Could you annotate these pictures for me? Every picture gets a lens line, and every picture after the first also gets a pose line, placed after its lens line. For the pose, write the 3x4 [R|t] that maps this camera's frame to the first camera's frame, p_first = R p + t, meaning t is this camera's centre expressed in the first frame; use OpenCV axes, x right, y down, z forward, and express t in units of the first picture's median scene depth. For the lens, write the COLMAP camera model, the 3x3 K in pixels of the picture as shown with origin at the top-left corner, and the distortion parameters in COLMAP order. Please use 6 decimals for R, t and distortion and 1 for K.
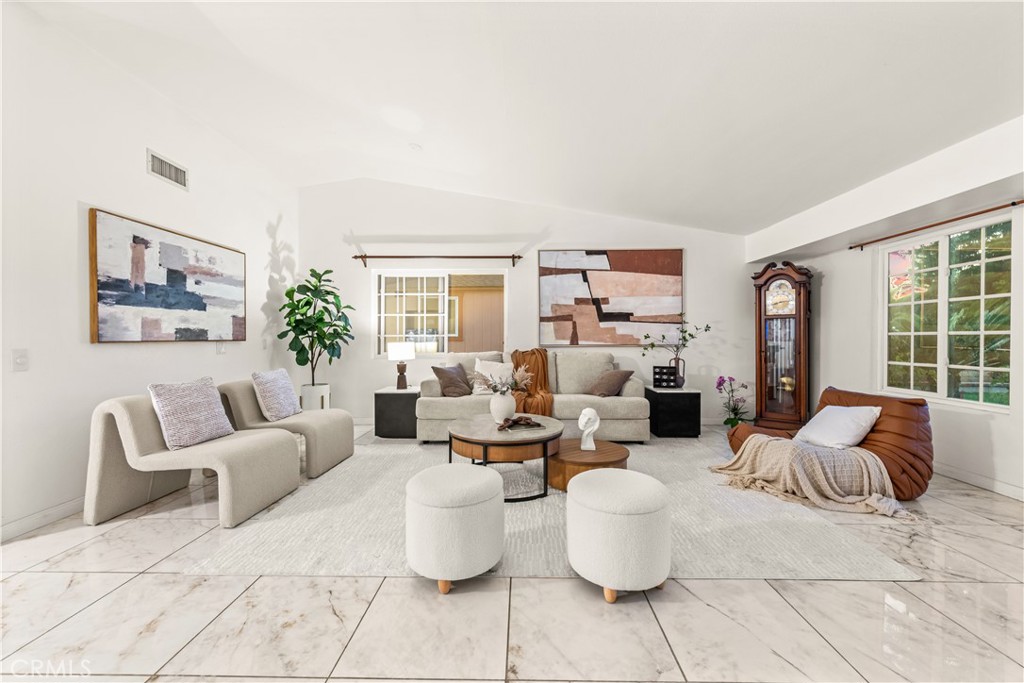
lens RADIAL K [[409.9, 0, 514.8], [0, 409.9, 340.7], [0, 0, 1]] dist [0.002030, -0.000421]
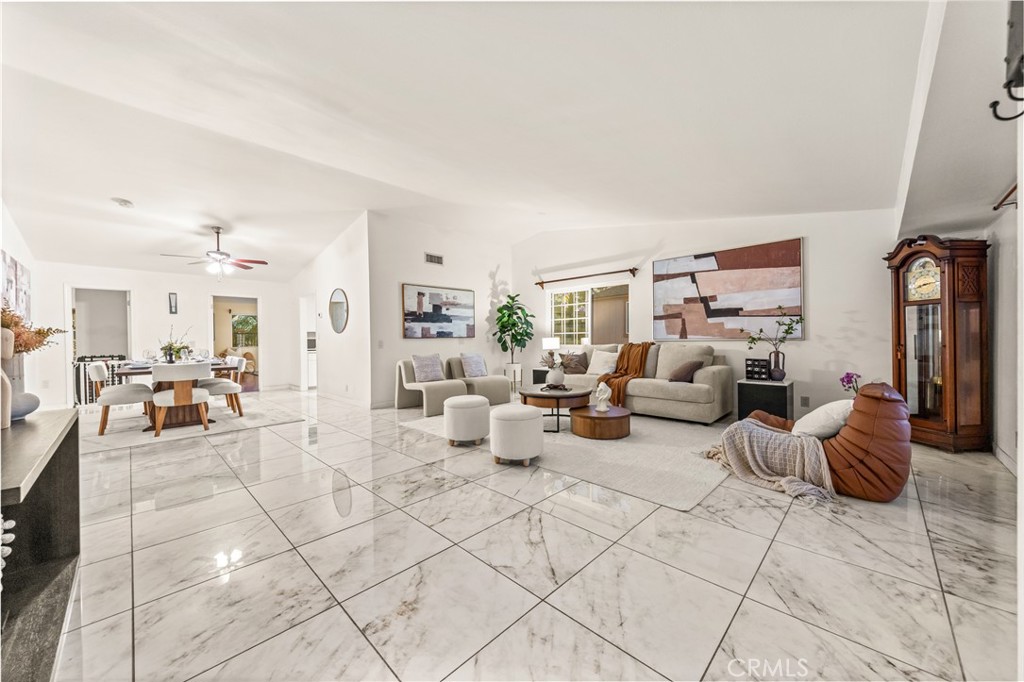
lens RADIAL K [[373.4, 0, 517.9], [0, 373.4, 342.5], [0, 0, 1]] dist [-0.003174, -0.000357]
pose [[0.727513, 0.000017, -0.686094, 0.574929], [0.006031, 0.999961, 0.006420, 0.011797], [0.686067, -0.008809, 0.727485, -0.094319]]
